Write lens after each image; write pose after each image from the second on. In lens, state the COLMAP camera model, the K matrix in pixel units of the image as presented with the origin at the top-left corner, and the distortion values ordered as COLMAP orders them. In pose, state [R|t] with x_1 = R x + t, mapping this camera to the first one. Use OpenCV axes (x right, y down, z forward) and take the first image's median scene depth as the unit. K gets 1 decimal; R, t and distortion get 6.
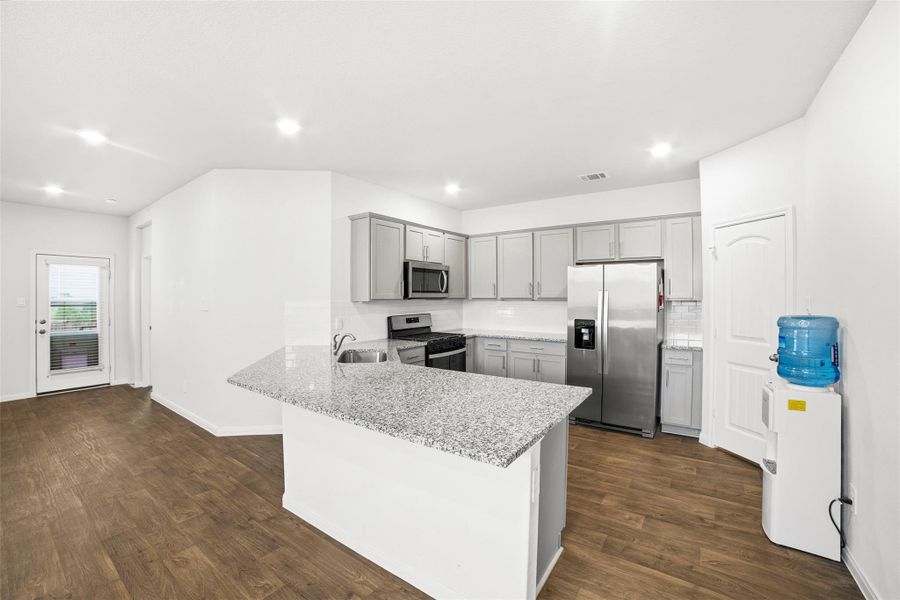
lens RADIAL K [[380.0, 0, 450.0], [0, 380.0, 300.0], [0, 0, 1]] dist [-0.100750, 0.043284]
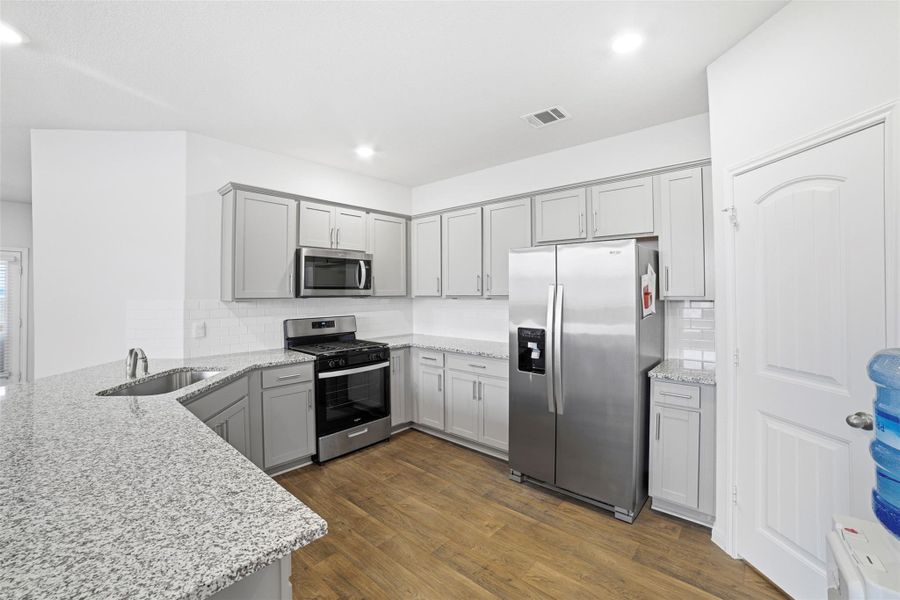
lens RADIAL K [[373.6, 0, 450.1], [0, 373.6, 290.4], [0, 0, 1]] dist [-0.094045, 0.040577]
pose [[0.992723, -0.003115, -0.120381, 0.285811], [0.001163, 0.999867, -0.016282, -0.004862], [0.120416, 0.016023, 0.992594, 0.316310]]
